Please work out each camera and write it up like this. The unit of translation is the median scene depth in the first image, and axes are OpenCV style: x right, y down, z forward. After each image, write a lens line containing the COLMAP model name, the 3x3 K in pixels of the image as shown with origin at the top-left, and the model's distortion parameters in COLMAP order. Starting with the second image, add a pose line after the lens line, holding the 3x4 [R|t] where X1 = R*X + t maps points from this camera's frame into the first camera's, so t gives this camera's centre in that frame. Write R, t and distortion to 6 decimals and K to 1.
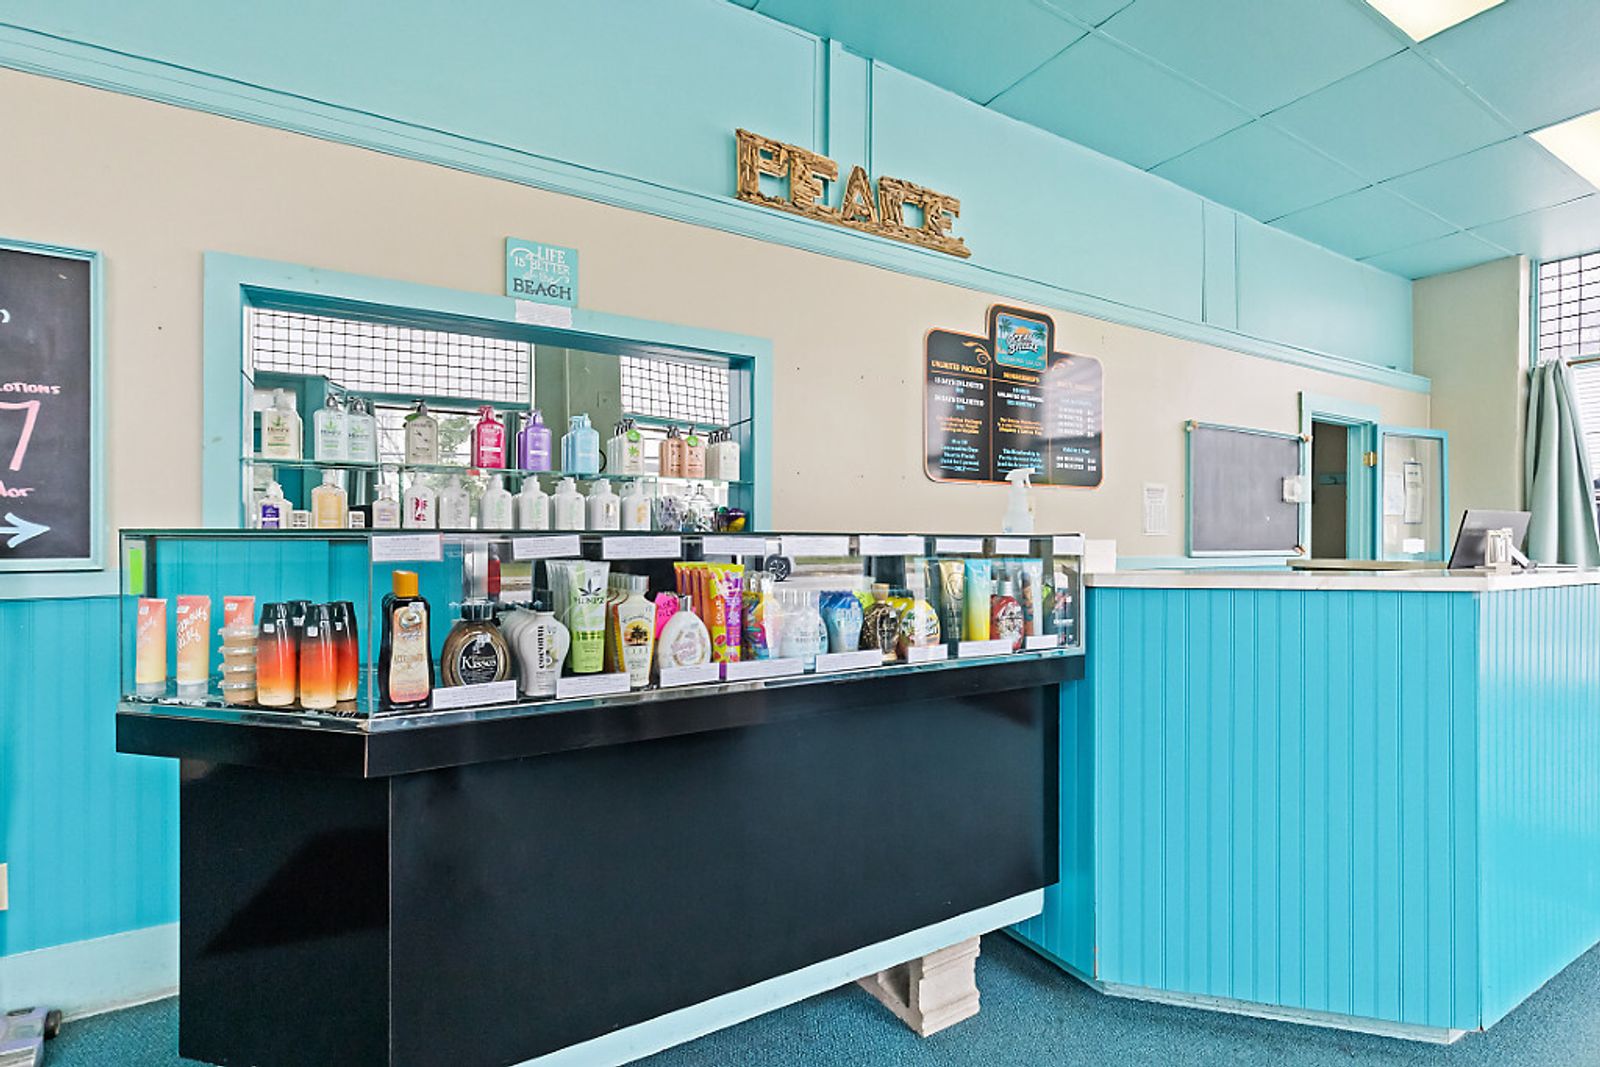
lens RADIAL K [[743.7, 0, 792.7], [0, 743.7, 542.0], [0, 0, 1]] dist [-0.002483, -0.000423]
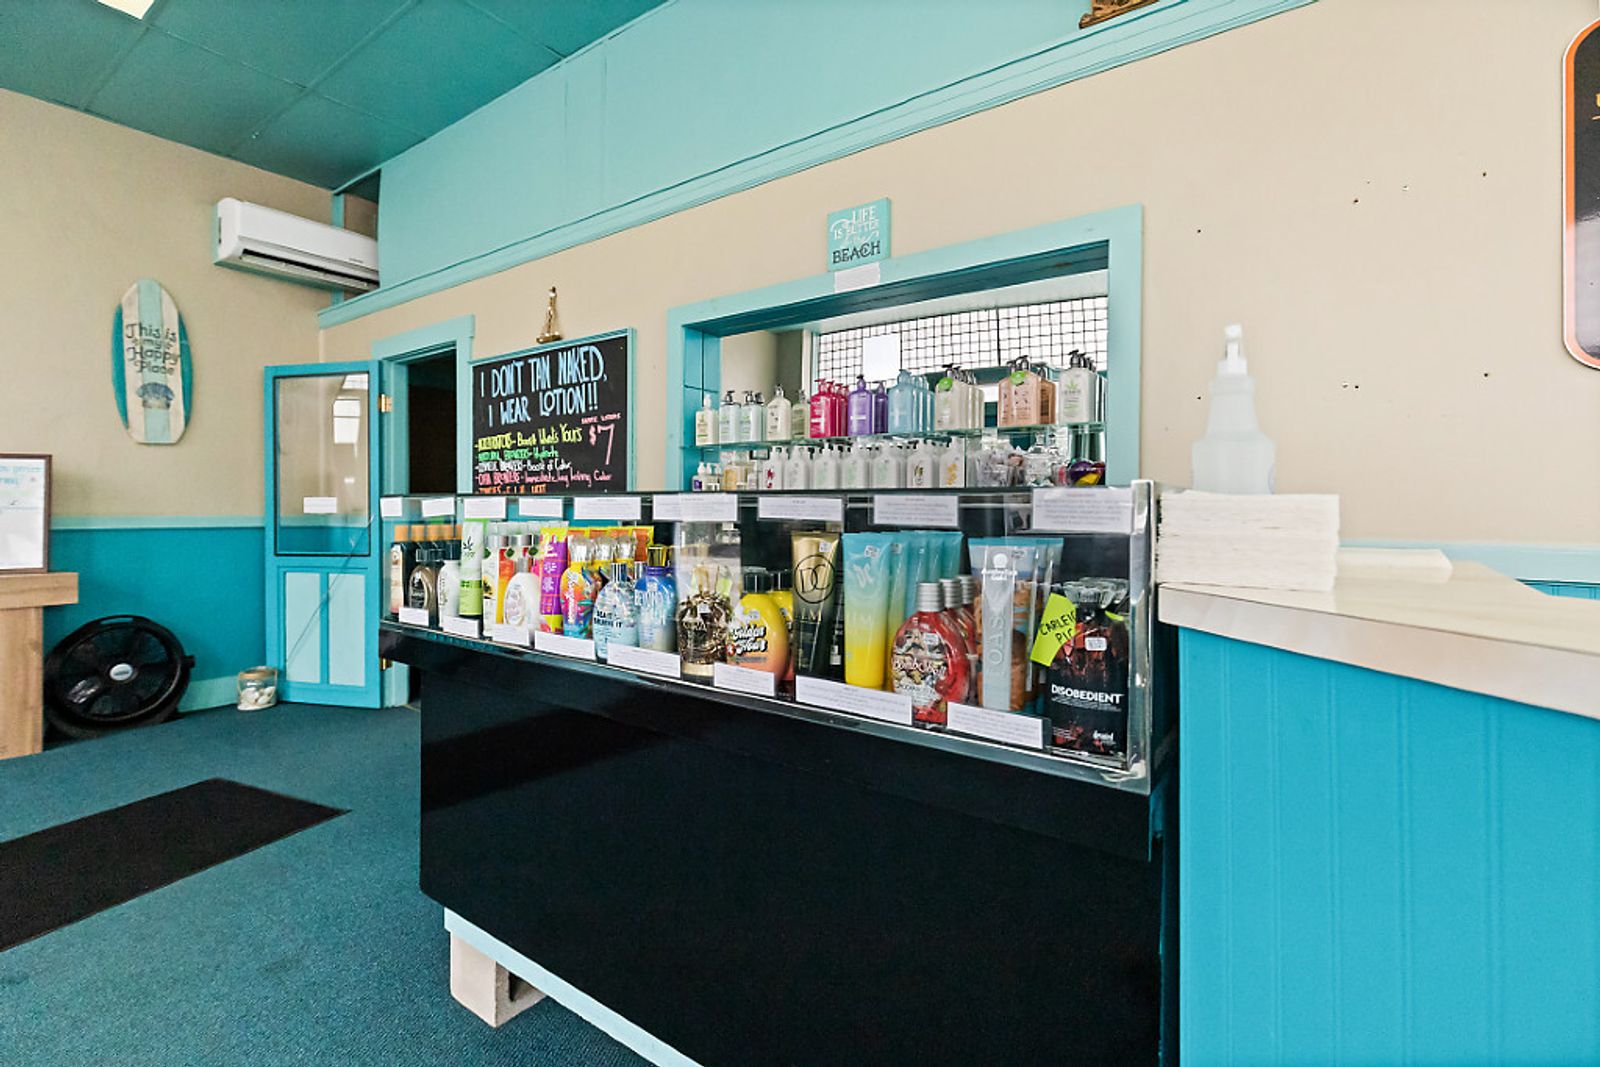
lens RADIAL K [[724.3, 0, 800.7], [0, 724.3, 509.9], [0, 0, 1]] dist [-0.001745, -0.000503]
pose [[0.405483, 0.002998, -0.914098, 0.377943], [-0.003695, 0.999992, 0.001640, 0.002385], [0.914095, 0.002713, 0.405491, 0.392463]]
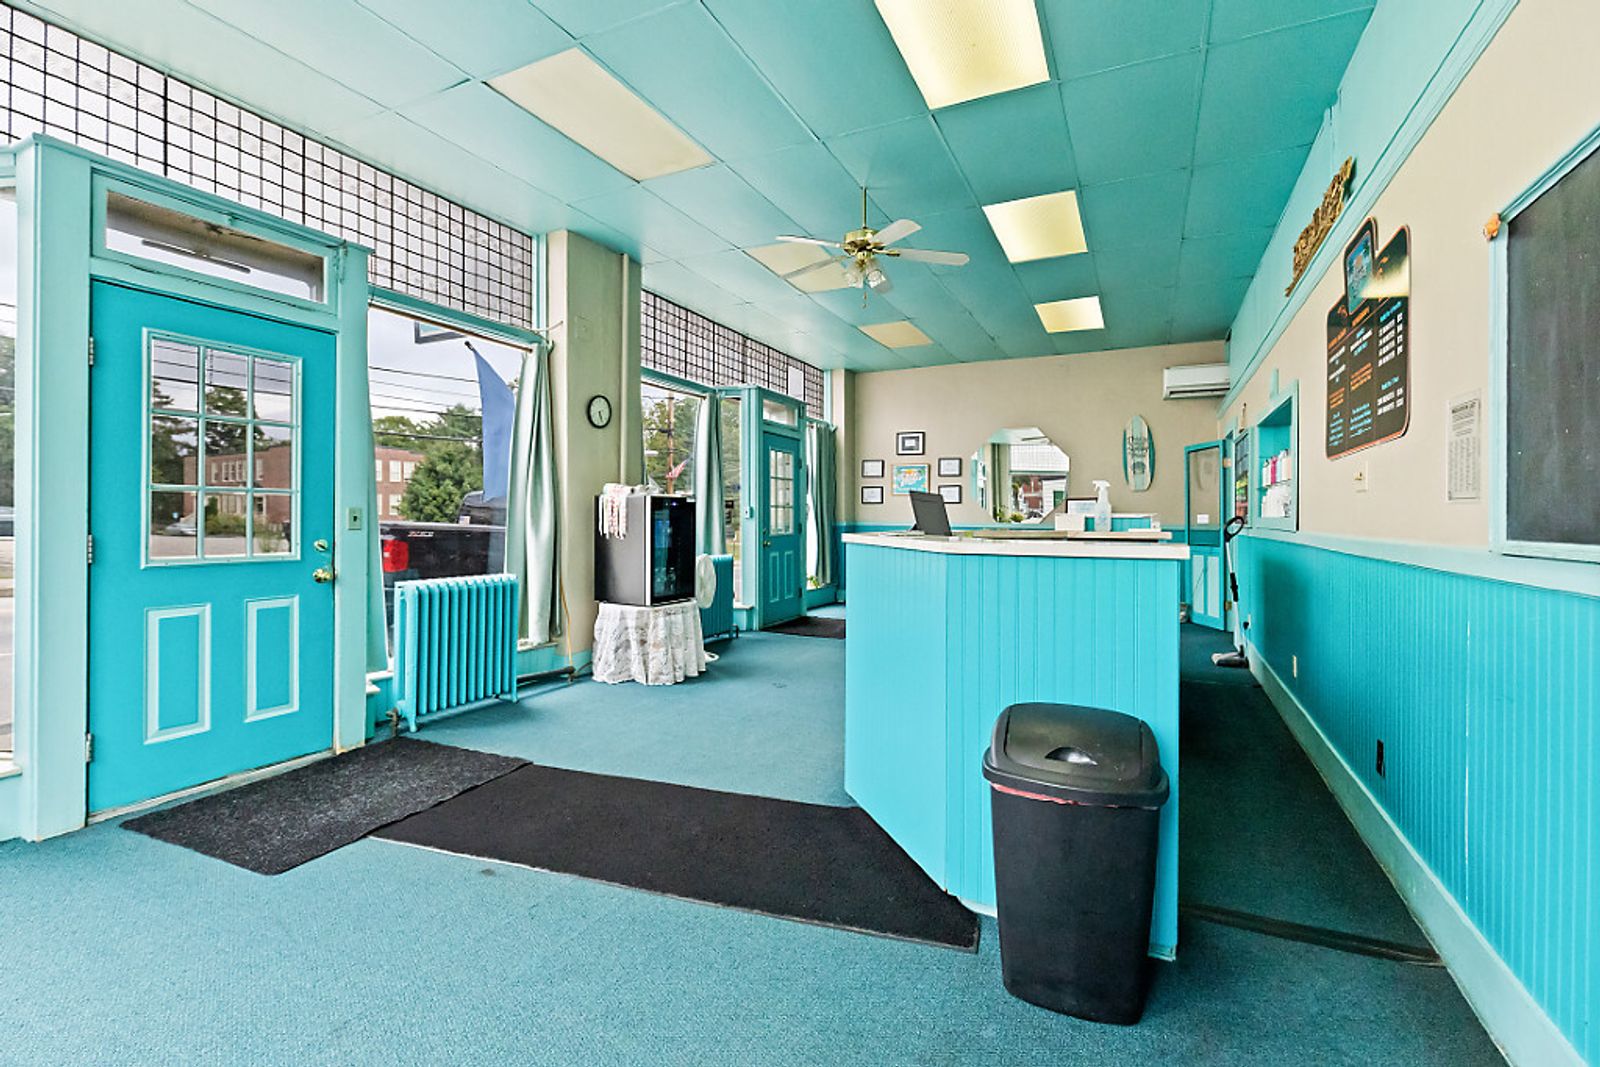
lens RADIAL K [[732.0, 0, 797.9], [0, 732.0, 518.5], [0, 0, 1]] dist [0.002000, -0.000229]
pose [[-0.826613, -0.003780, -0.562758, 1.354757], [-0.005518, 0.999984, 0.001388, 0.003162], [0.562743, 0.004253, -0.826621, 1.404031]]
